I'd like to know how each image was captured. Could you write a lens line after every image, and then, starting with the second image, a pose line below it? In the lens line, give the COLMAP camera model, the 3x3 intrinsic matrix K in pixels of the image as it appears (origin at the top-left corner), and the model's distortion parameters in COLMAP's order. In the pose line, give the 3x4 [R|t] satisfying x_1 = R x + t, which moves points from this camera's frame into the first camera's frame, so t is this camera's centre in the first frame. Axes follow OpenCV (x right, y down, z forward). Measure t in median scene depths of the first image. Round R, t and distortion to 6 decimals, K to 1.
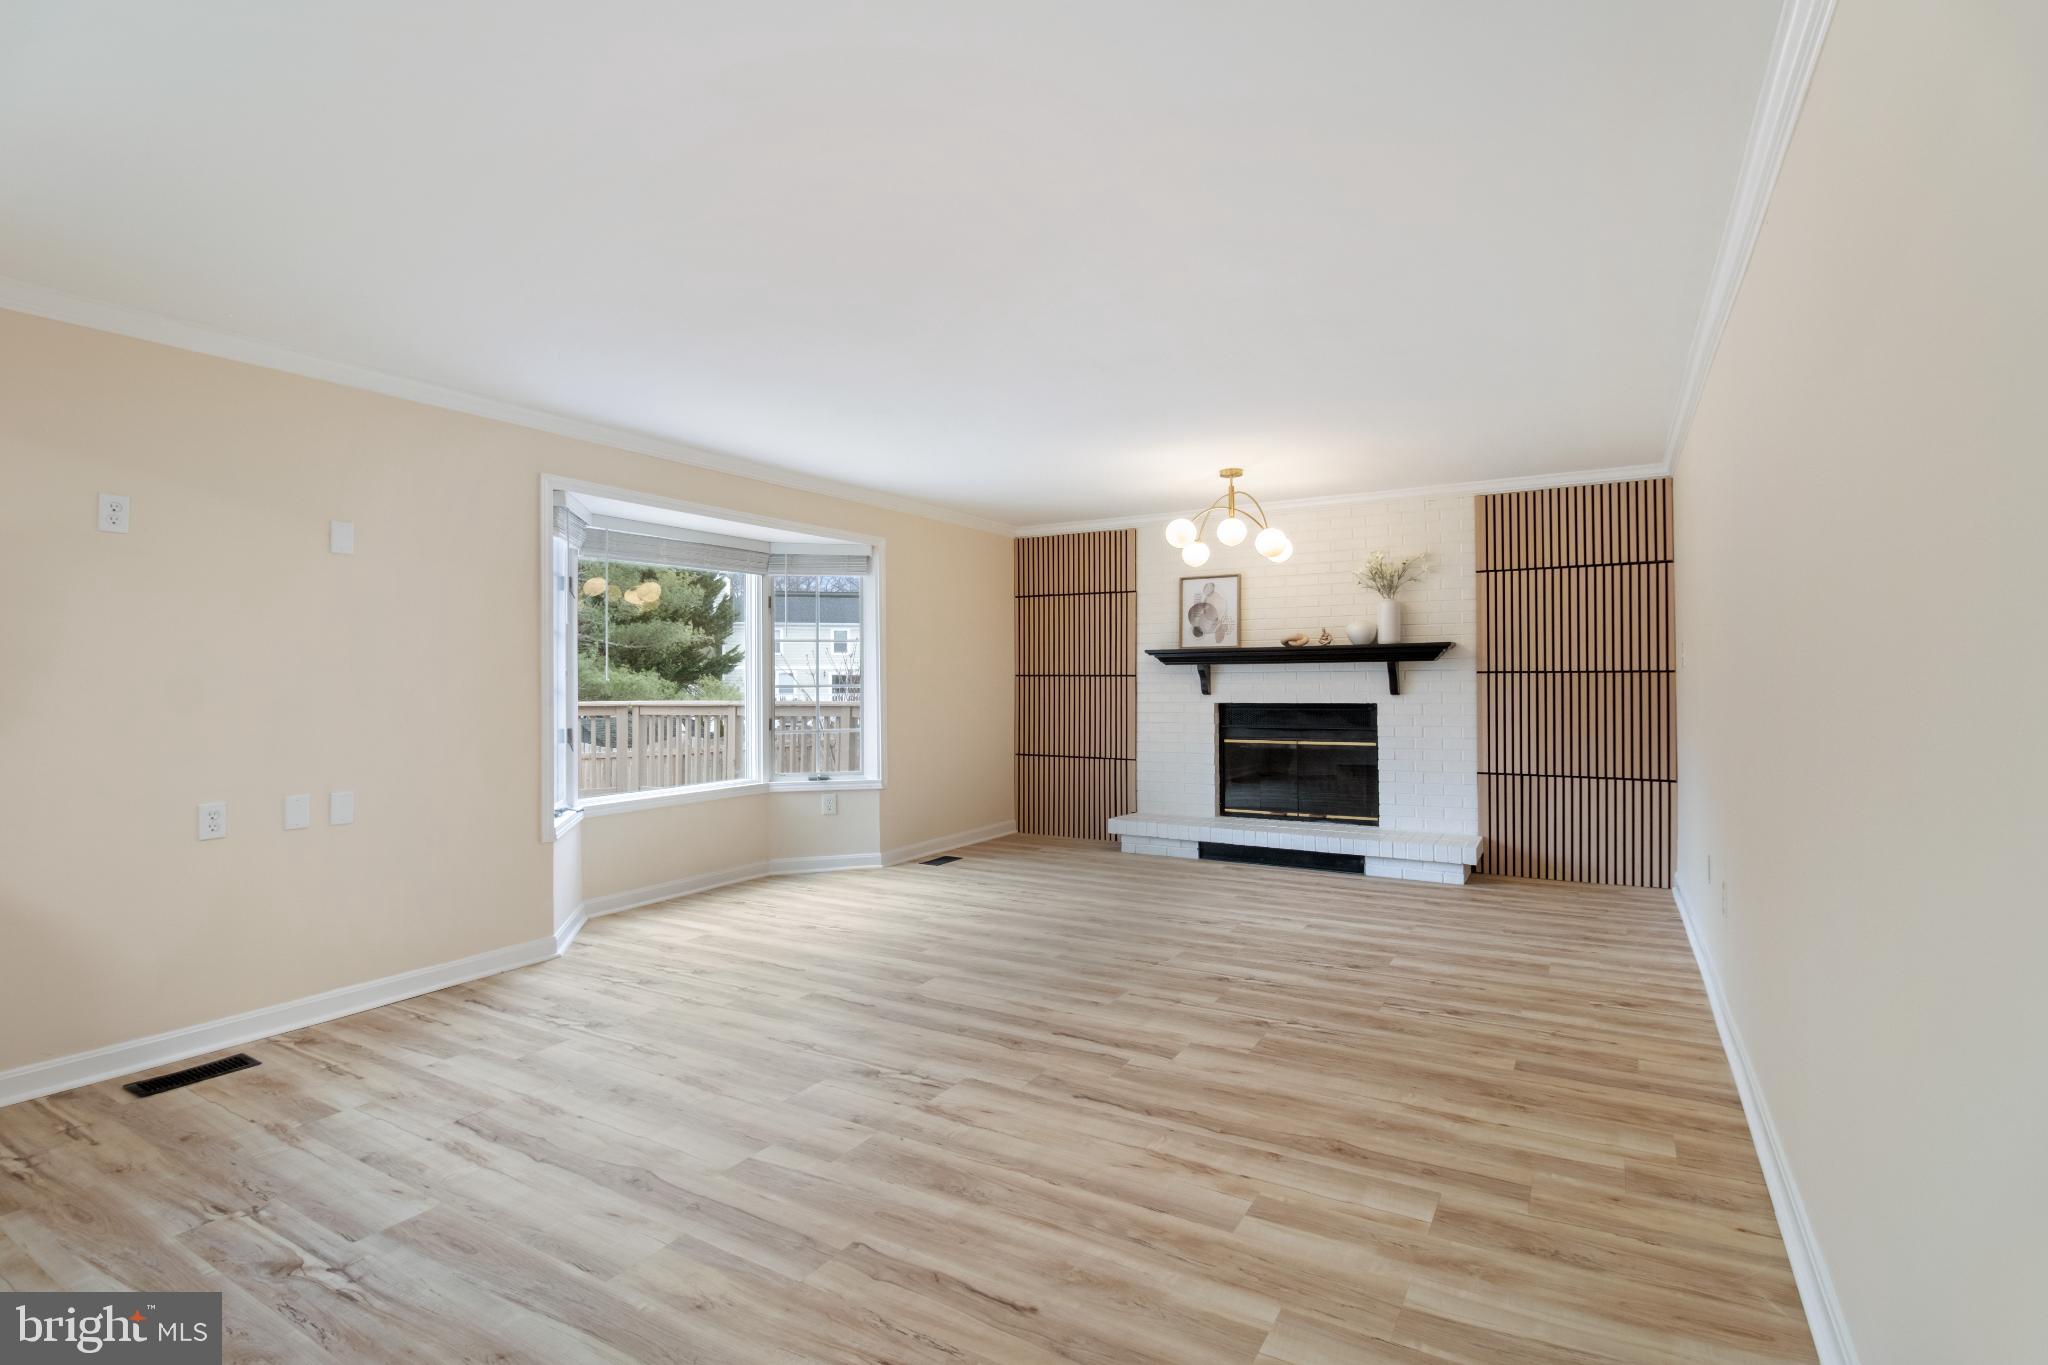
lens RADIAL K [[955.5, 0, 910.6], [0, 955.5, 684.9], [0, 0, 1]] dist [-0.013132, -0.004429]
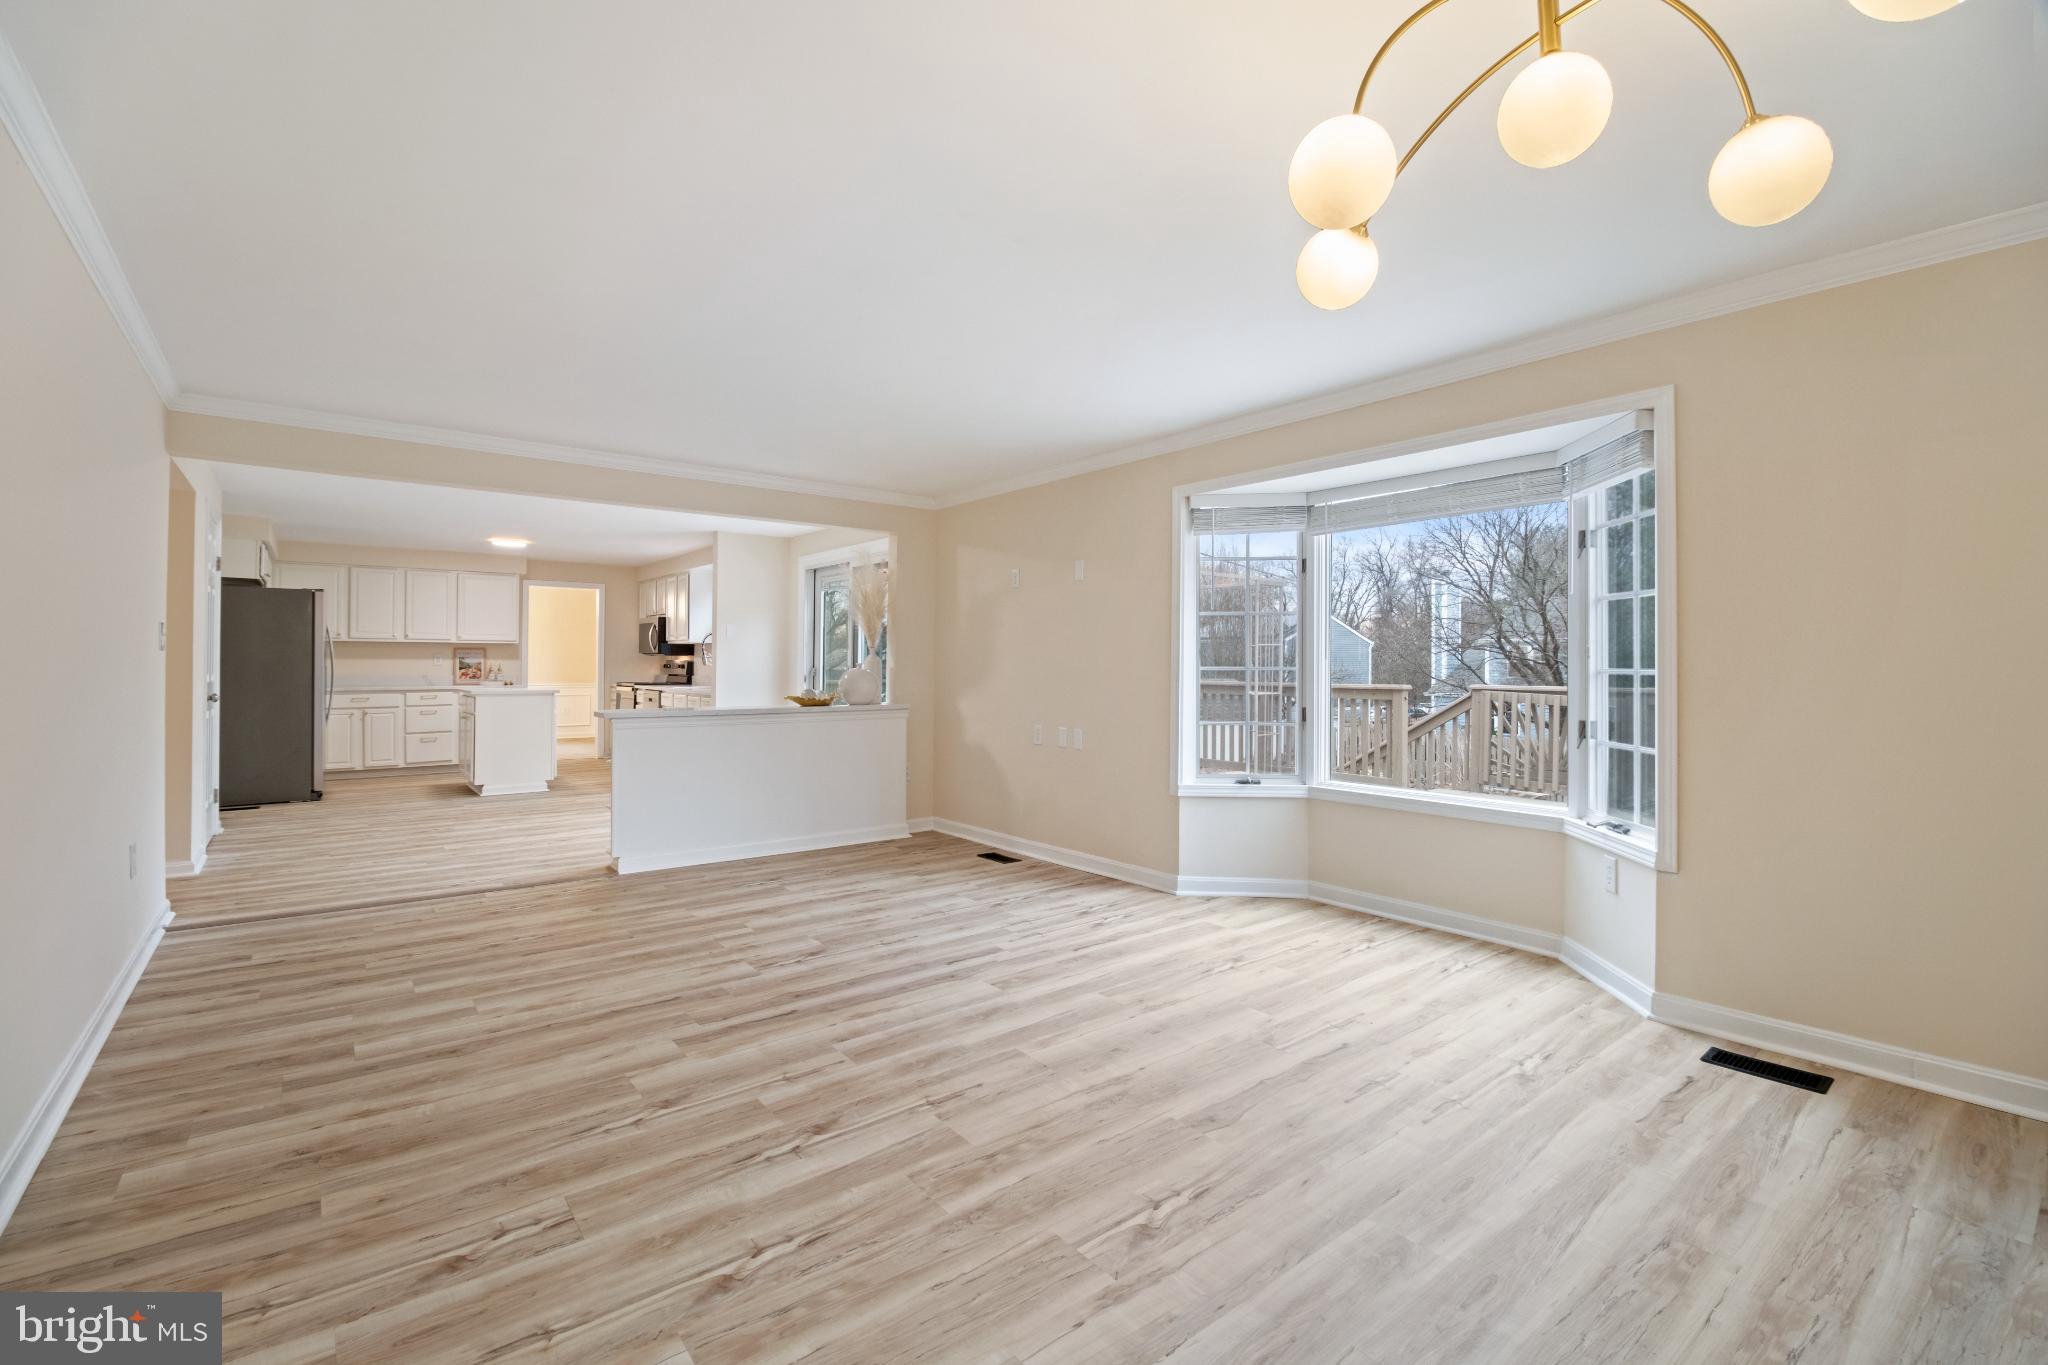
lens RADIAL K [[955.5, 0, 1067.9], [0, 955.5, 644.9], [0, 0, 1]] dist [-0.013132, -0.004429]
pose [[-0.268163, -0.006911, -0.963349, 0.671347], [-0.005444, 0.999969, -0.005658, -0.011352], [0.963358, 0.003727, -0.268193, 0.991811]]
